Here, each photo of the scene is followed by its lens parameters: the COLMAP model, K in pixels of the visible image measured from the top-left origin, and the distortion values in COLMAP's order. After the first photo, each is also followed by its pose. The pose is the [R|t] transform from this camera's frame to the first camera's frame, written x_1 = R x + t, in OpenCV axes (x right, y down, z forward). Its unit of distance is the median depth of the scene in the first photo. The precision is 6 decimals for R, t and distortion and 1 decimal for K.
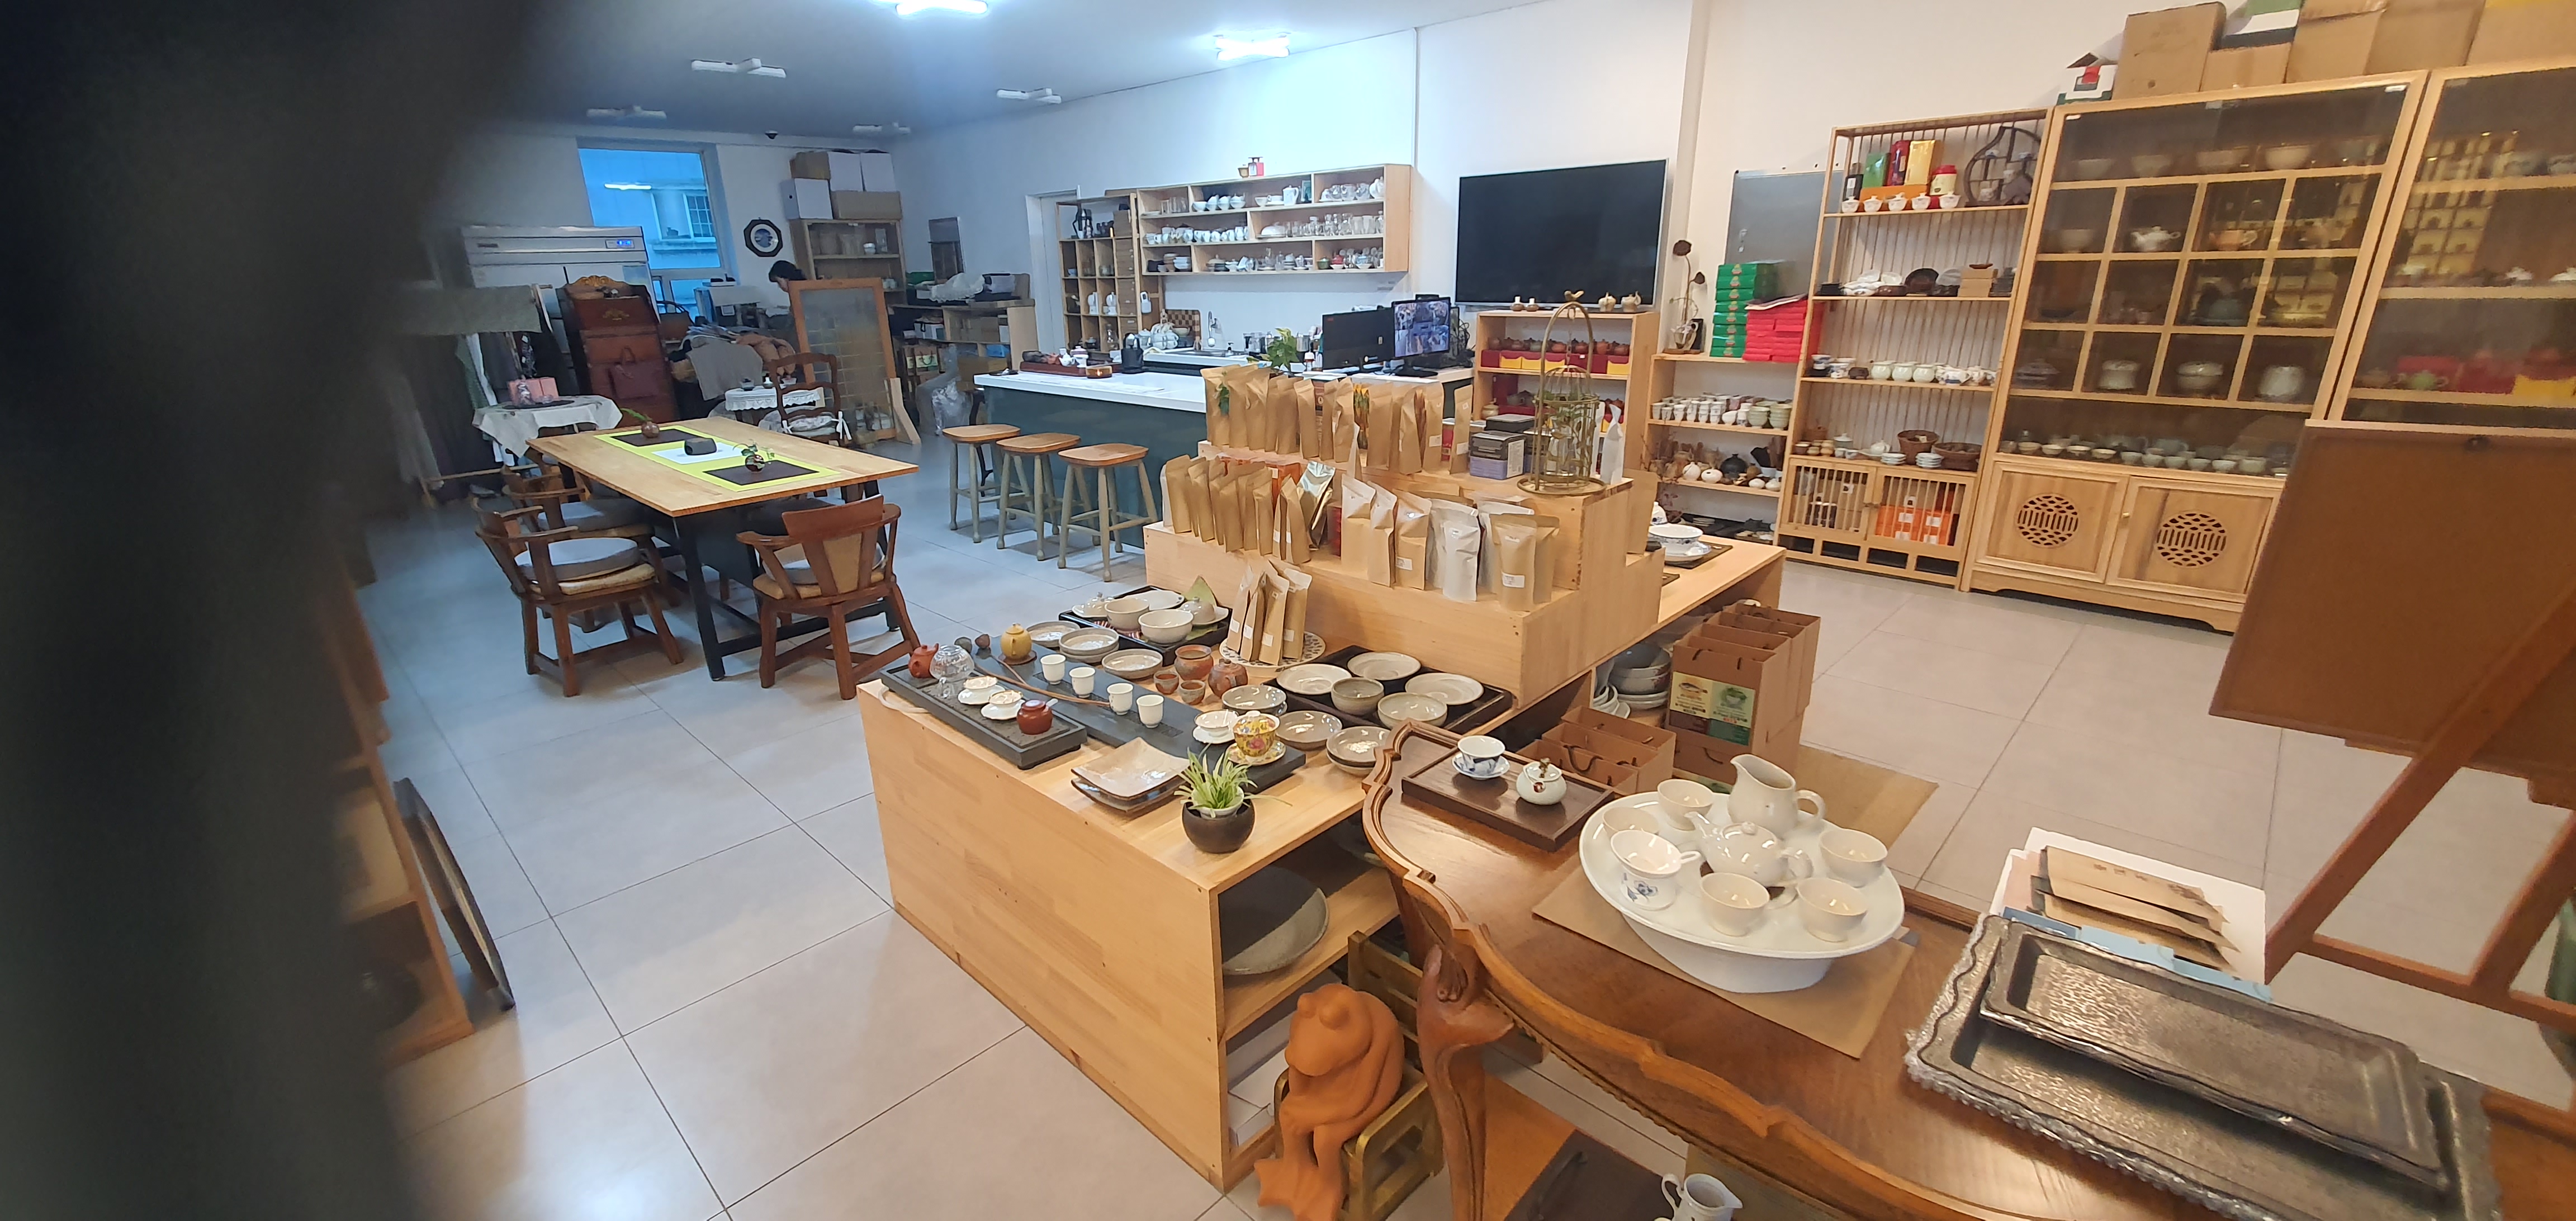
lens RADIAL K [[1015.9, 0, 1265.9], [0, 1015.9, 604.1], [0, 0, 1]] dist [-0.003260, -0.000359]
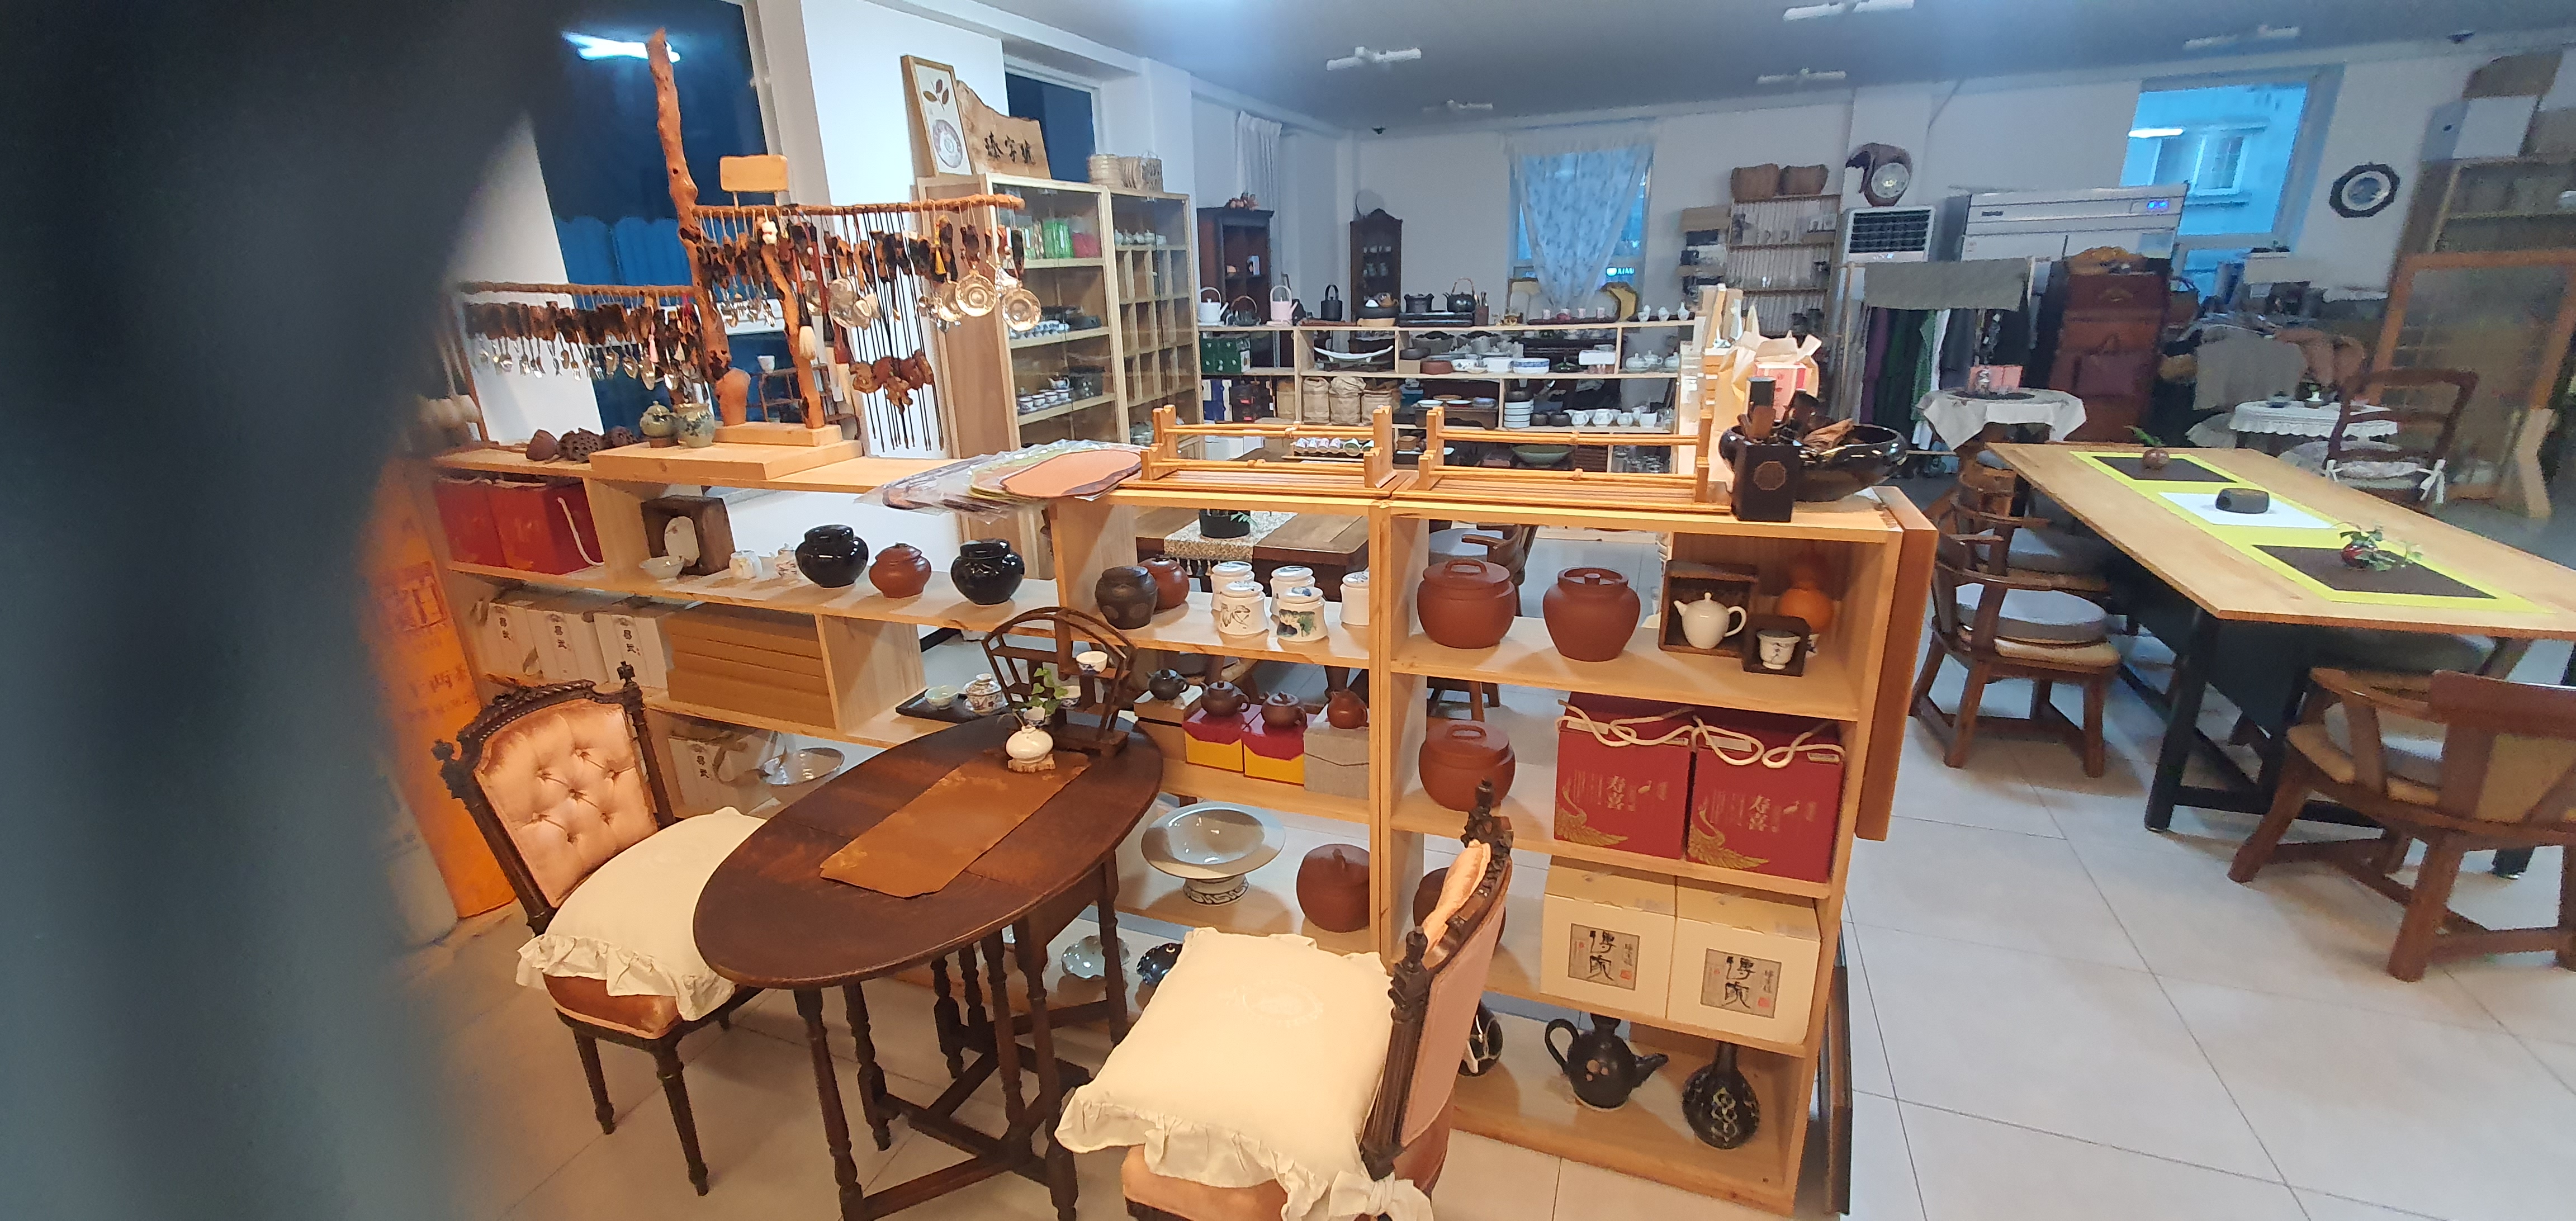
lens RADIAL K [[1015.9, 0, 1265.9], [0, 1015.9, 604.1], [0, 0, 1]] dist [-0.003260, -0.000359]
pose [[0.386955, 0.304384, -0.870412, -0.122660], [-0.272620, 0.939512, 0.207352, -0.031752], [0.880877, 0.157056, 0.446530, 0.058696]]
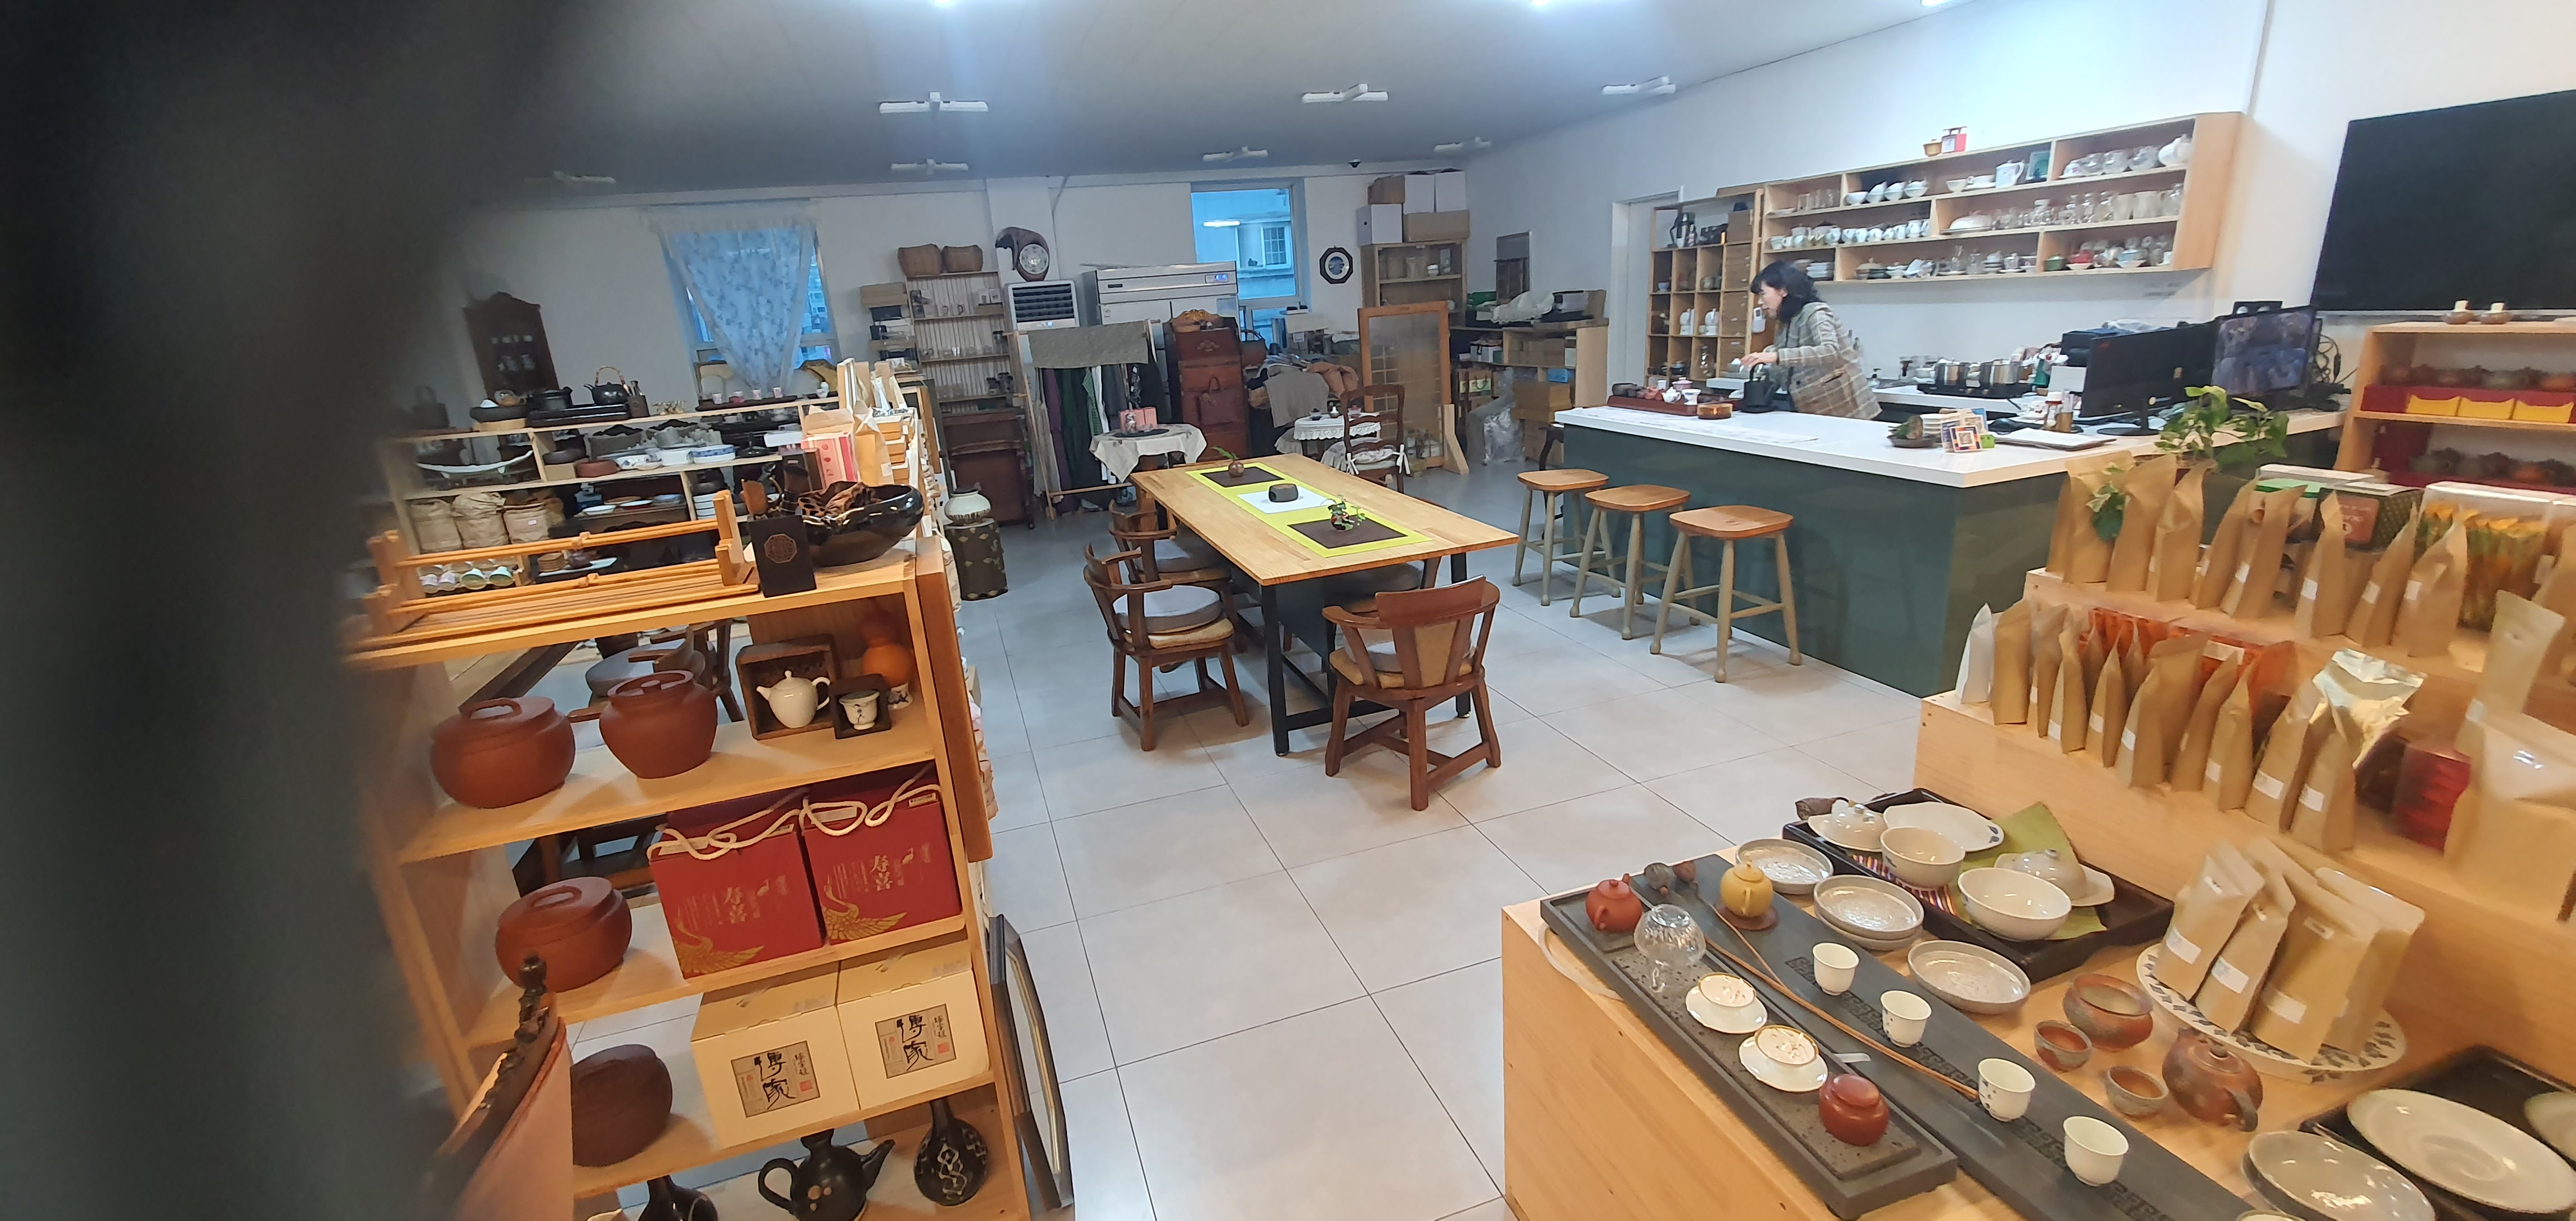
lens RADIAL K [[1015.9, 0, 1265.9], [0, 1015.9, 604.1], [0, 0, 1]] dist [-0.003260, -0.000359]
pose [[0.885224, 0.097484, -0.454836, -0.087094], [-0.101683, 0.994699, 0.015291, -0.043806], [0.453916, 0.032713, 0.890444, 0.100331]]
